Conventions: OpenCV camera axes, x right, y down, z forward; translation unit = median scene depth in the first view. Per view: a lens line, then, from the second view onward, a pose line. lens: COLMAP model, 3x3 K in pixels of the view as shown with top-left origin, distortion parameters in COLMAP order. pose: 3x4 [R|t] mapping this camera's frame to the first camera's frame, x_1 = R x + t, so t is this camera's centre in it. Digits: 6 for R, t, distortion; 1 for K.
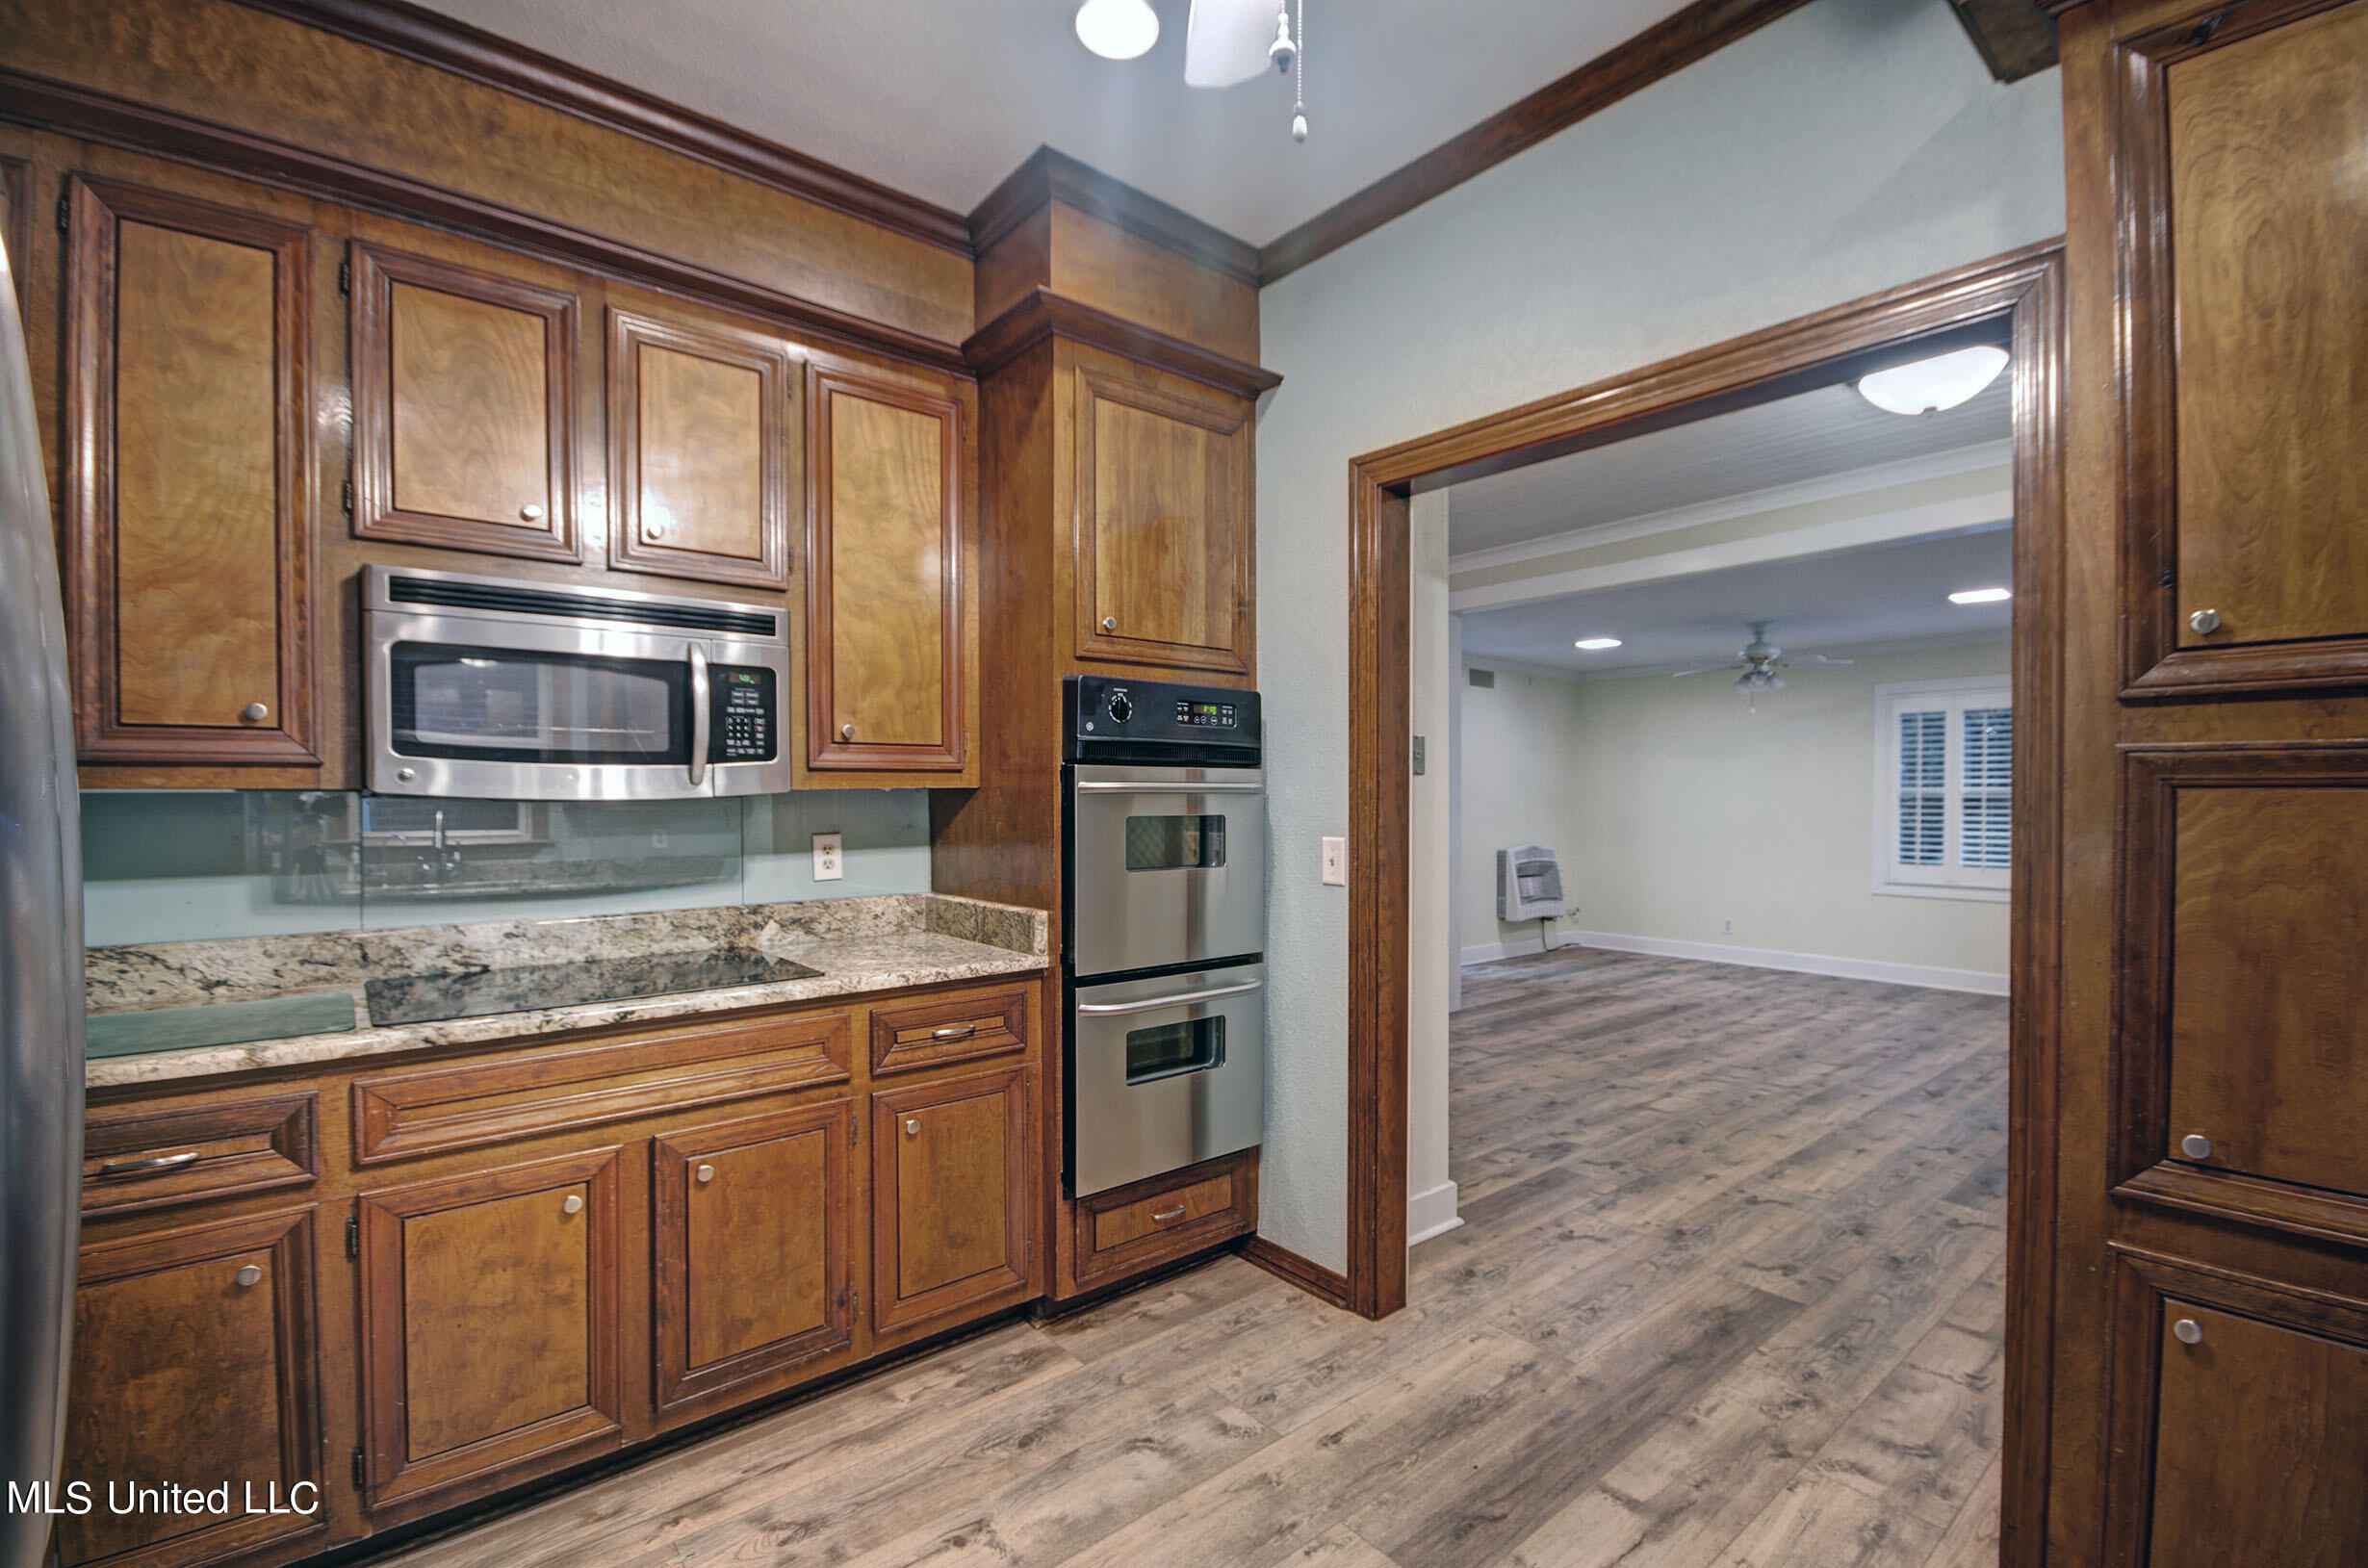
lens RADIAL K [[1048.0, 0, 1182.3], [0, 1048.0, 805.0], [0, 0, 1]] dist [0.009338, -0.014394]
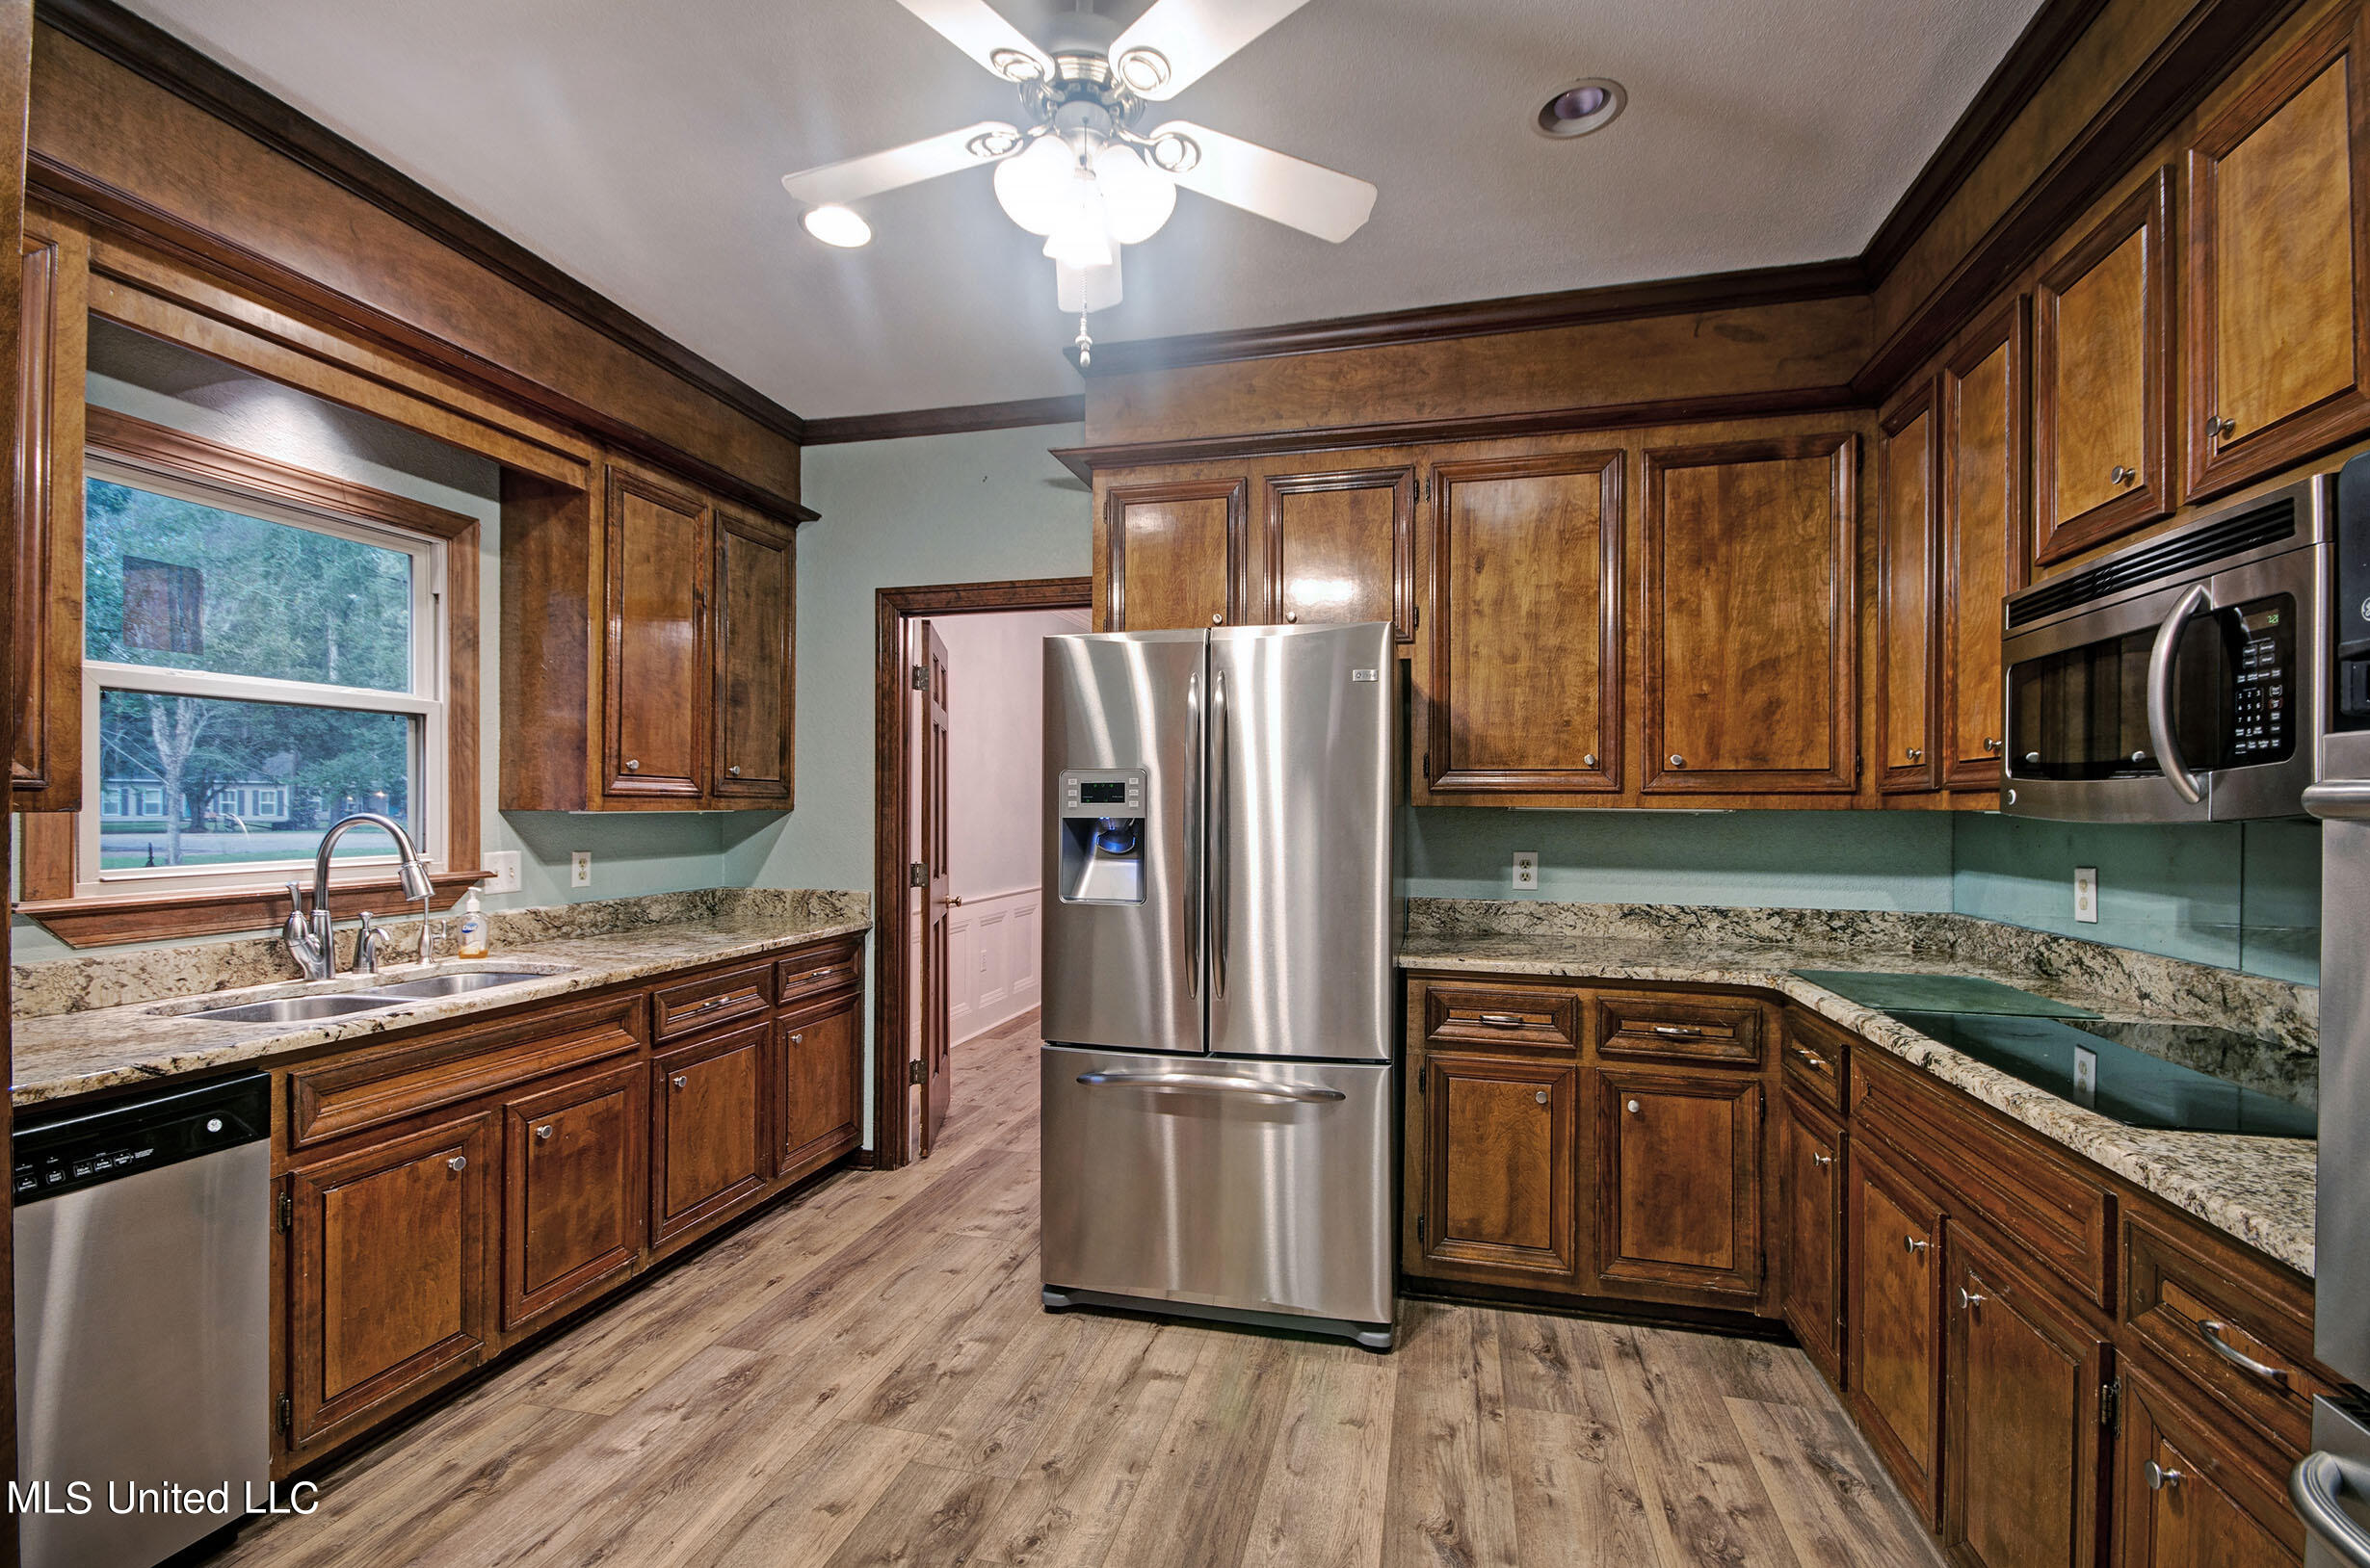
lens RADIAL K [[1048.8, 0, 1183.3], [0, 1048.8, 805.0], [0, 0, 1]] dist [0.009338, -0.014394]
pose [[-0.812008, -0.001580, -0.583644, 0.428475], [-0.008453, 0.999923, 0.009054, -0.019092], [0.583585, 0.012285, -0.811959, 1.176026]]
